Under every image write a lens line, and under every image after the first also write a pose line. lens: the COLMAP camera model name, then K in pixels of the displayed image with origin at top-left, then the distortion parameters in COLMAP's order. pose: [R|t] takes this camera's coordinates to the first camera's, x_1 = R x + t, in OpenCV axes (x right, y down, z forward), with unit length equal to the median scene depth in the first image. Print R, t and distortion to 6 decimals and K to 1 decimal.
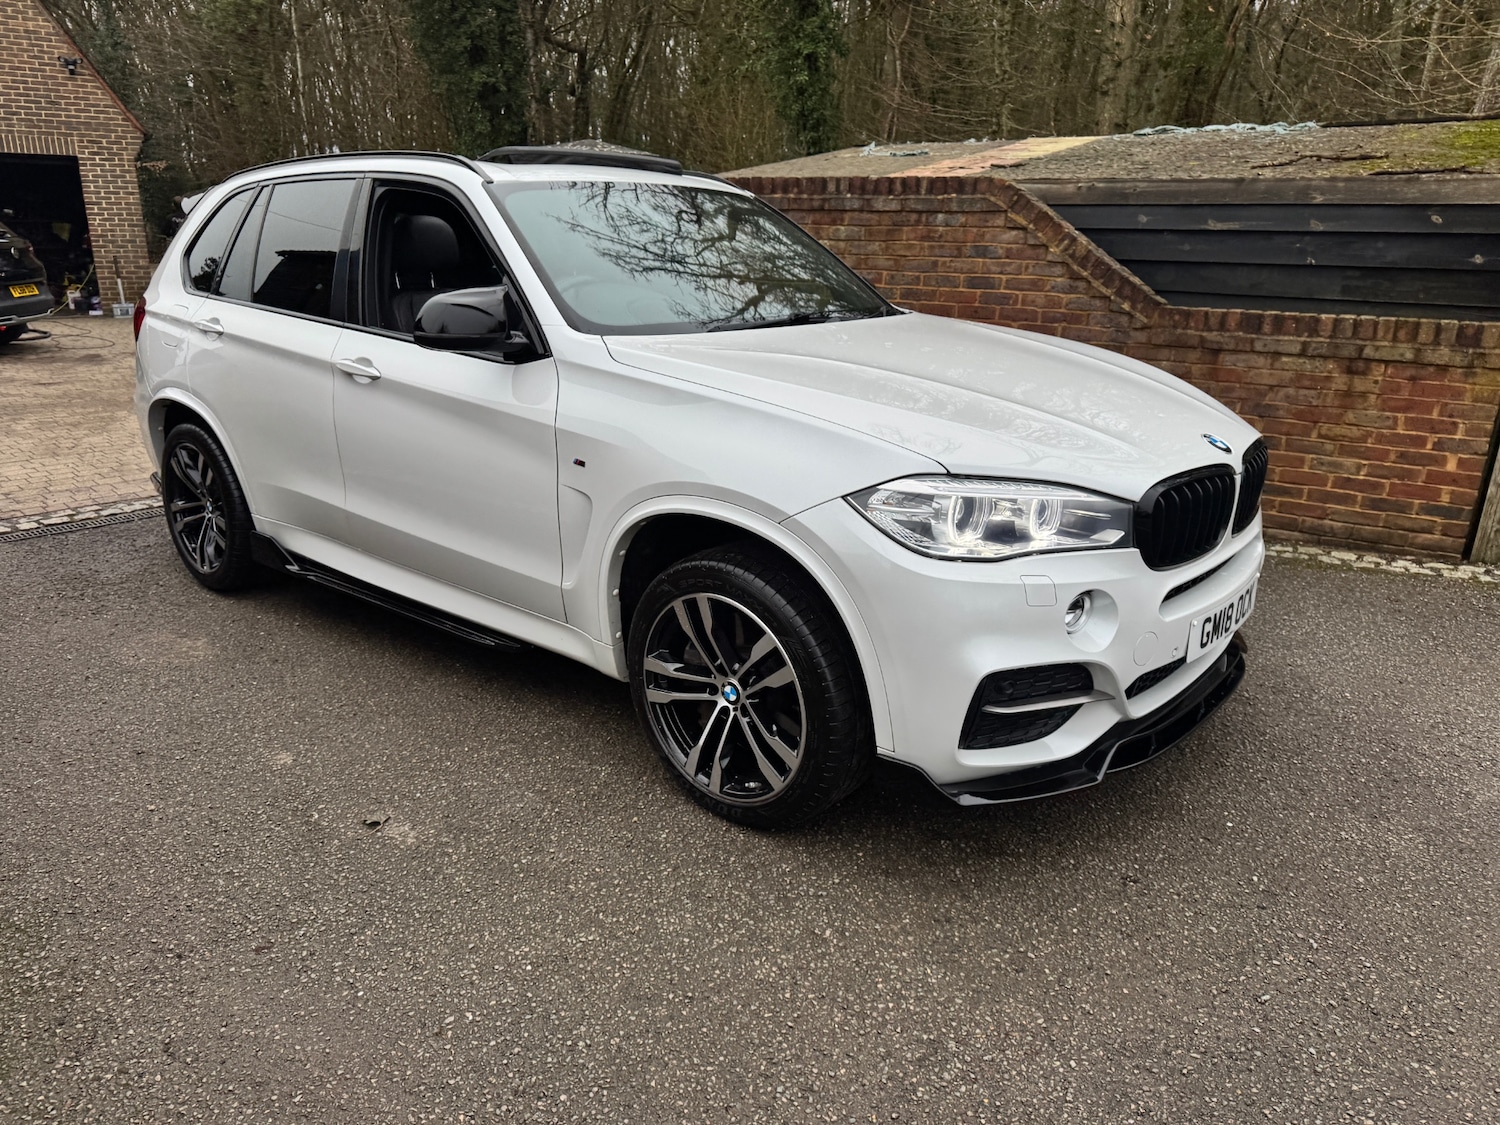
lens RADIAL K [[1038.9, 0, 743.4], [0, 1038.9, 563.0], [0, 0, 1]] dist [0.005818, -0.007106]
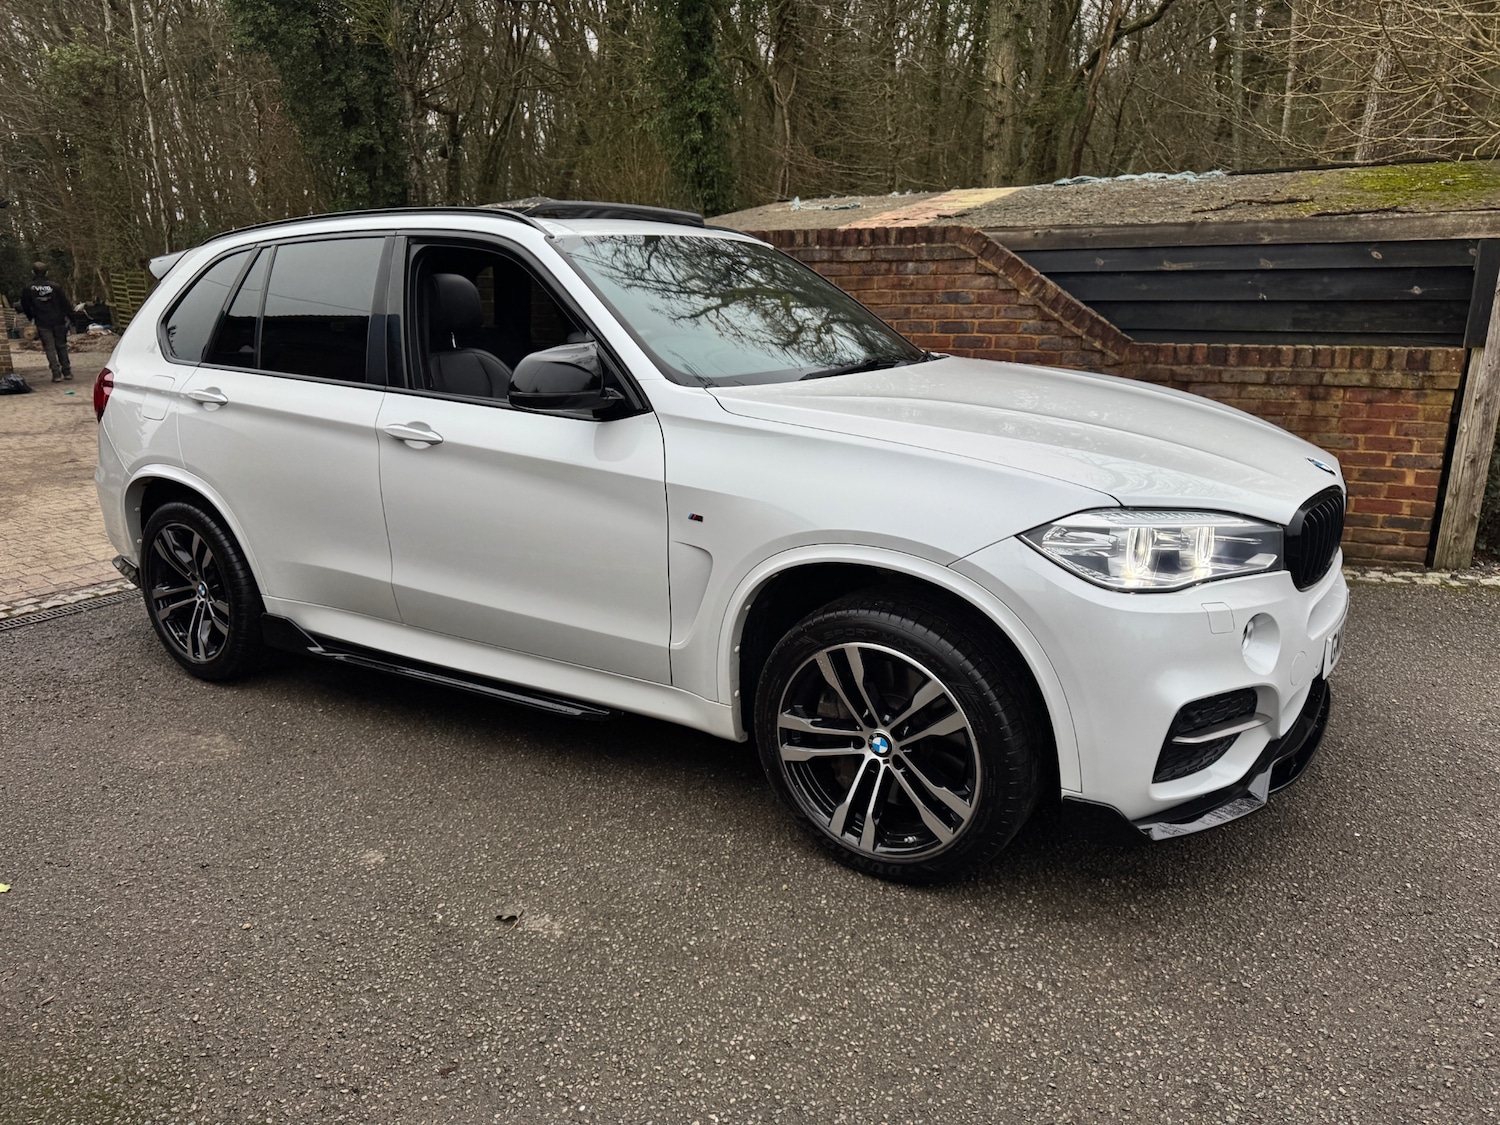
lens RADIAL K [[1034.0, 0, 750.0], [0, 1034.0, 562.5], [0, 0, 1]] dist [0.027809, -0.032210]
pose [[0.990444, -0.059102, 0.124609, -0.133484], [0.065141, 0.996863, -0.044953, -0.005298], [-0.121561, 0.052640, 0.991187, 0.023216]]
